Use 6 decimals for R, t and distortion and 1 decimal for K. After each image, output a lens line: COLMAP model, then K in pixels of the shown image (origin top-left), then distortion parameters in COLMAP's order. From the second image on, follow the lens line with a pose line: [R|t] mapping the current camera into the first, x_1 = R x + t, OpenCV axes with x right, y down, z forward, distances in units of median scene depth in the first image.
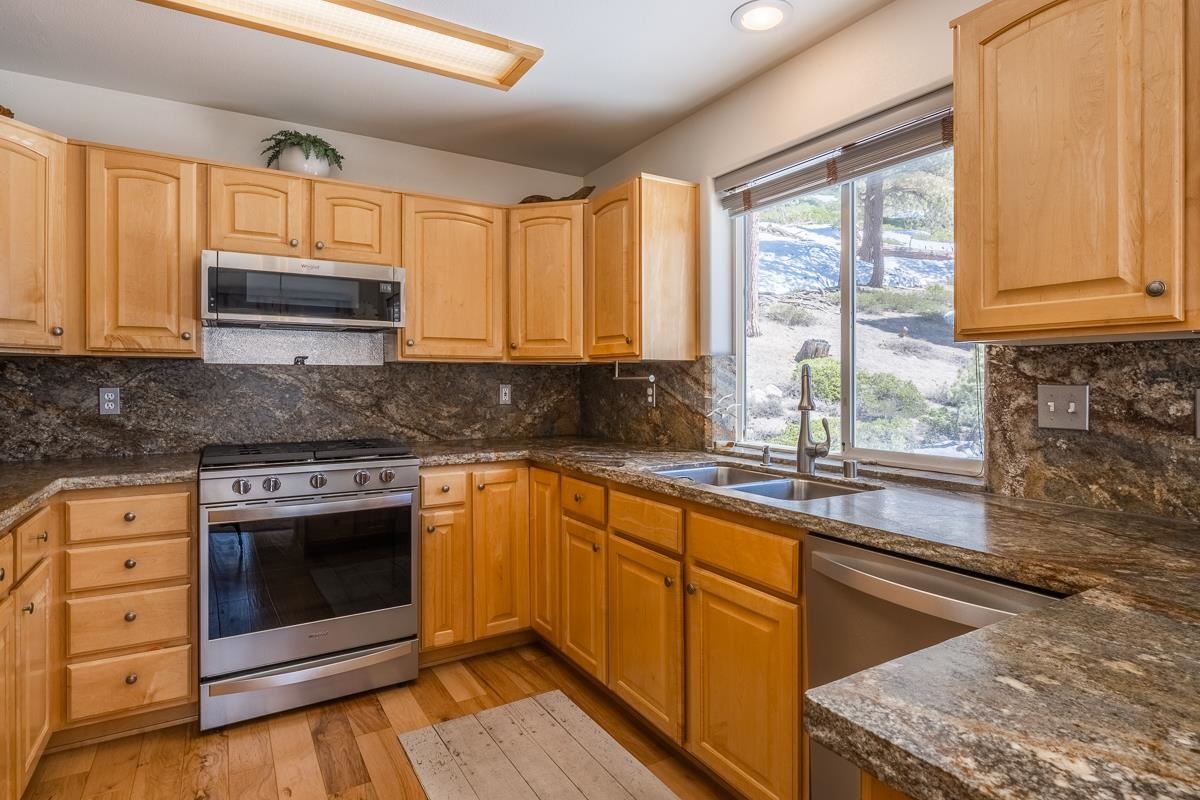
lens RADIAL K [[644.1, 0, 598.3], [0, 644.1, 375.5], [0, 0, 1]] dist [-0.002512, -0.000220]
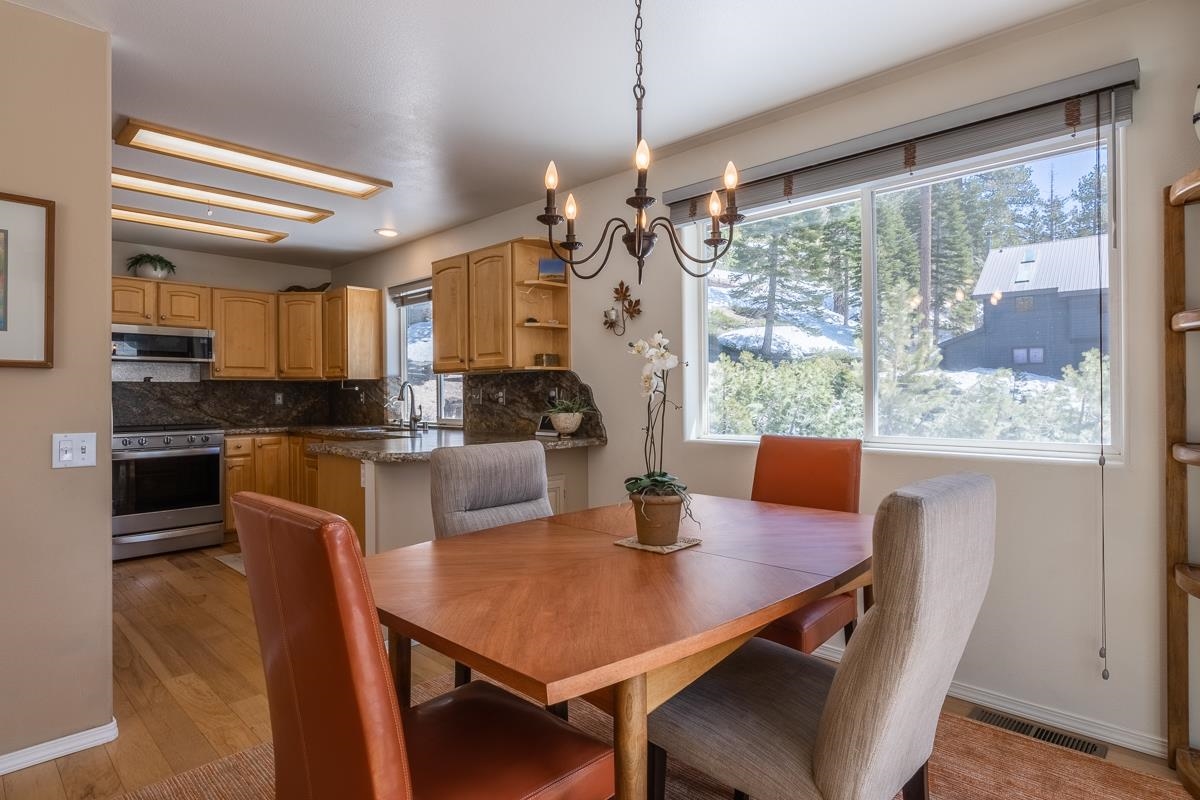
lens RADIAL K [[639.6, 0, 595.4], [0, 639.6, 388.6], [0, 0, 1]] dist [-0.000527, -0.000133]
pose [[0.965676, -0.005031, 0.259700, 0.286521], [0.005450, 0.999985, -0.000894, 0.010631], [-0.259691, 0.002278, 0.965689, -1.089387]]
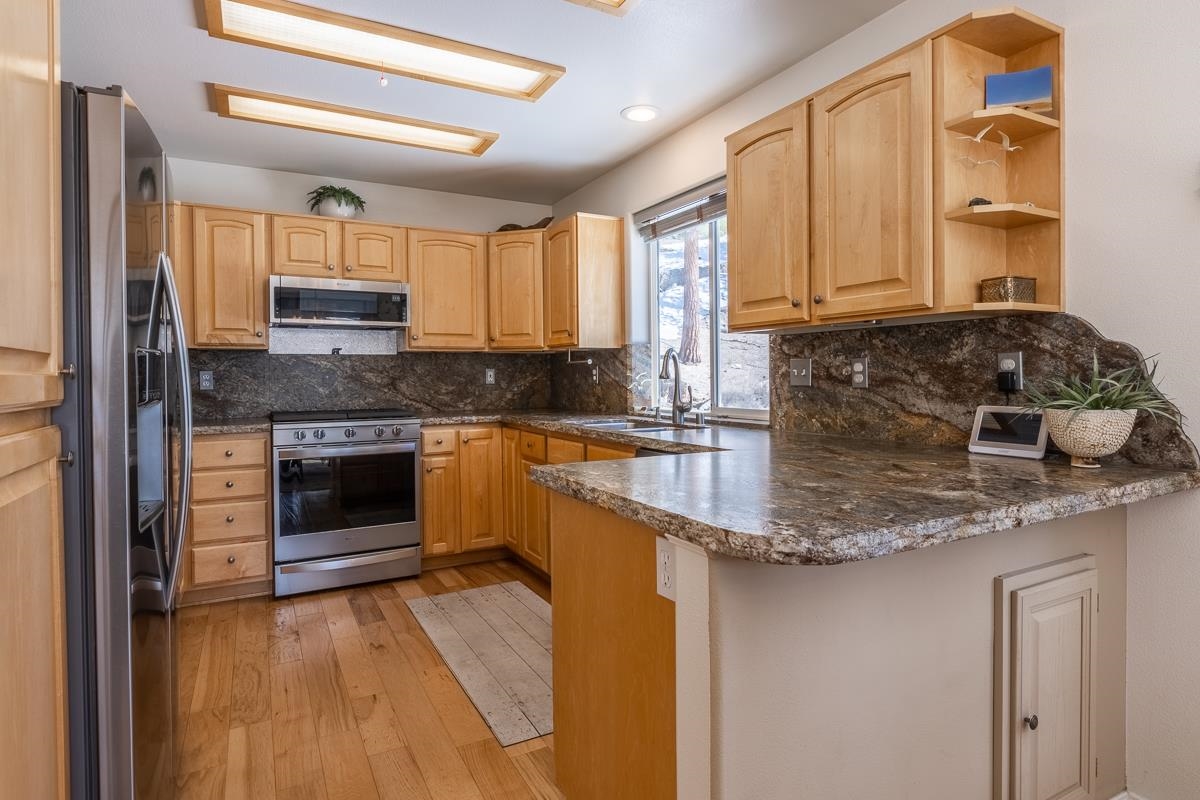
lens RADIAL K [[644.1, 0, 598.3], [0, 644.1, 375.5], [0, 0, 1]] dist [-0.002512, -0.000220]
pose [[0.999087, -0.008430, -0.041877, 0.162883], [0.008851, 0.999912, 0.009876, 0.021272], [0.041790, -0.010237, 0.999074, -0.372937]]
